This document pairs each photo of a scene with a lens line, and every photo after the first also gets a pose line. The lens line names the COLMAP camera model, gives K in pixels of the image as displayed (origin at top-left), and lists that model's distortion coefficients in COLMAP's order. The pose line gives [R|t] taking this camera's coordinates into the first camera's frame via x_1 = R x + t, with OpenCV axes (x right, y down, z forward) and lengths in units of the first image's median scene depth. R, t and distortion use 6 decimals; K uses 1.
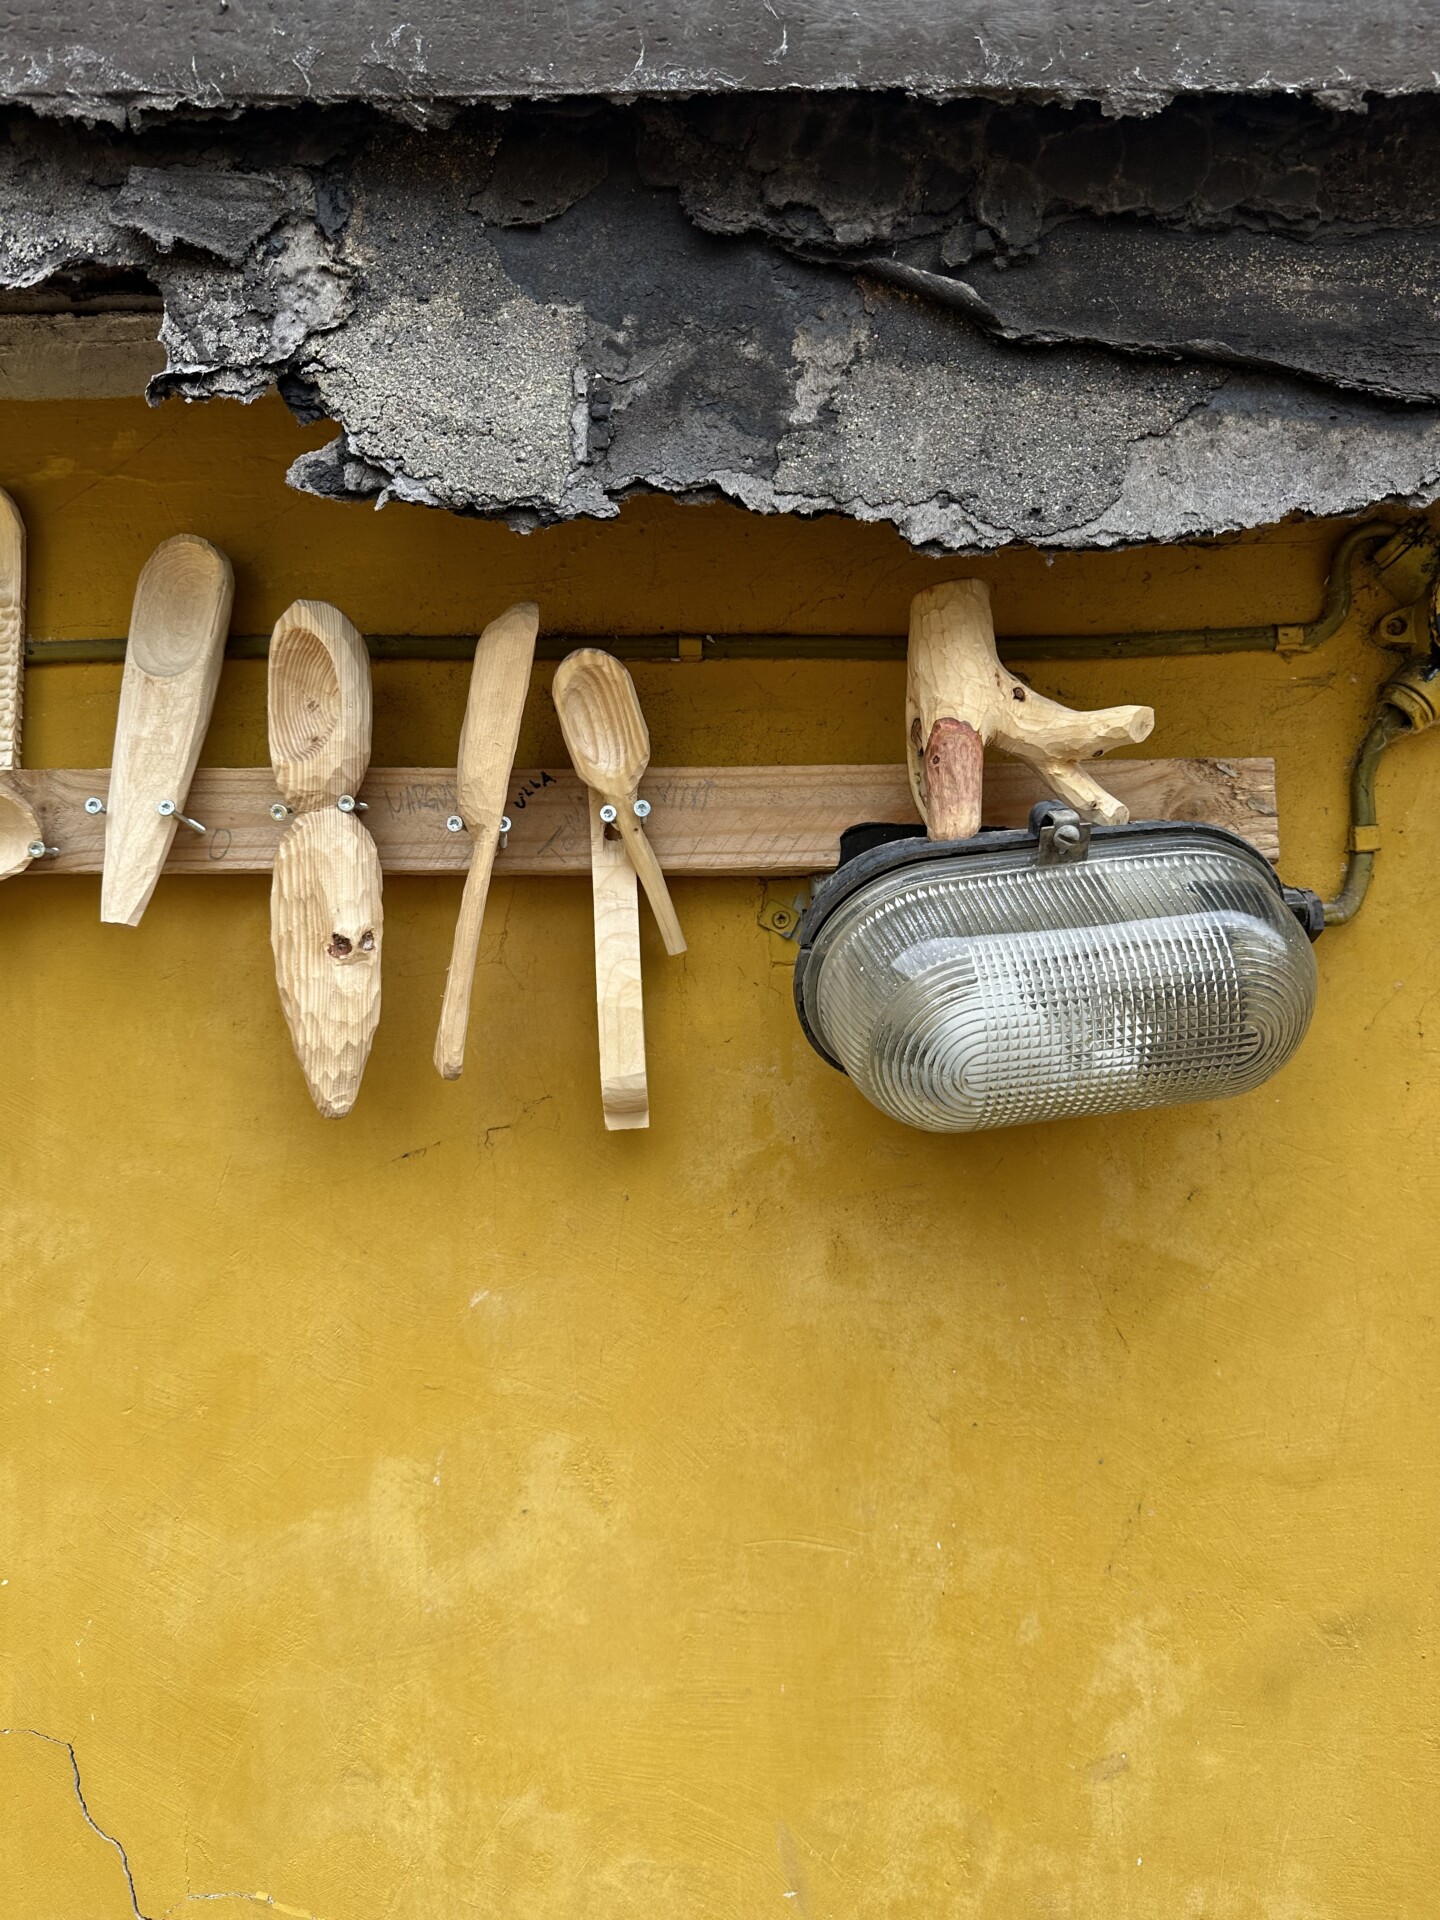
lens RADIAL K [[1354.7, 0, 720.0], [0, 1354.7, 960.0], [0, 0, 1]] dist [-0.011728, -0.005495]
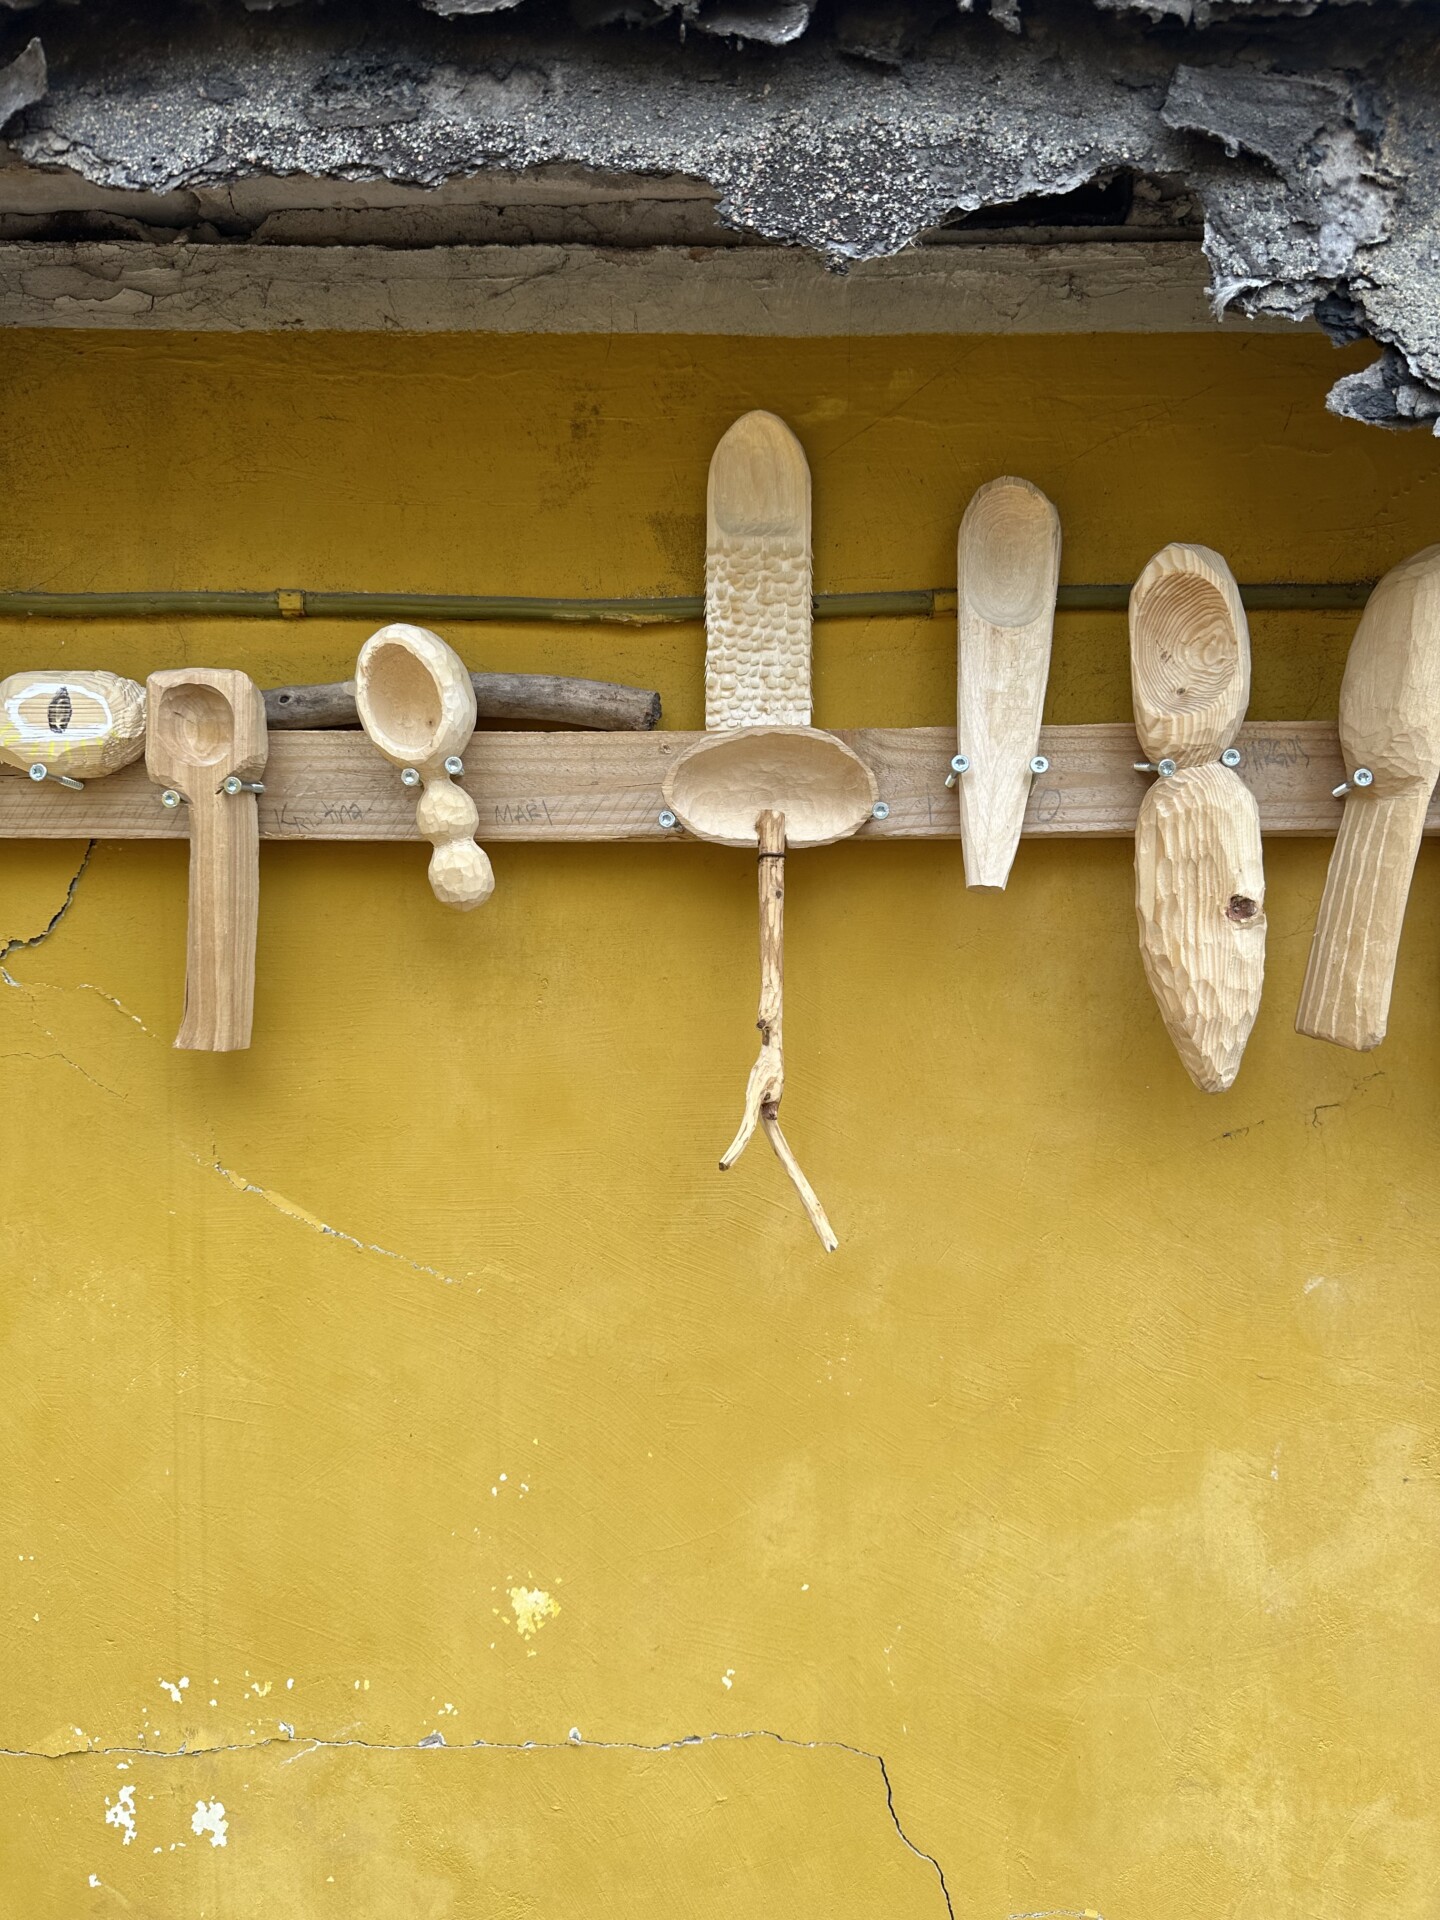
lens RADIAL K [[1358.4, 0, 721.1], [0, 1358.4, 970.2], [0, 0, 1]] dist [-0.009915, -0.008289]
pose [[0.999995, -0.002735, 0.001555, -0.618983], [0.002728, 0.999986, 0.004497, 0.025964], [-0.001567, -0.004493, 0.999989, 0.052201]]
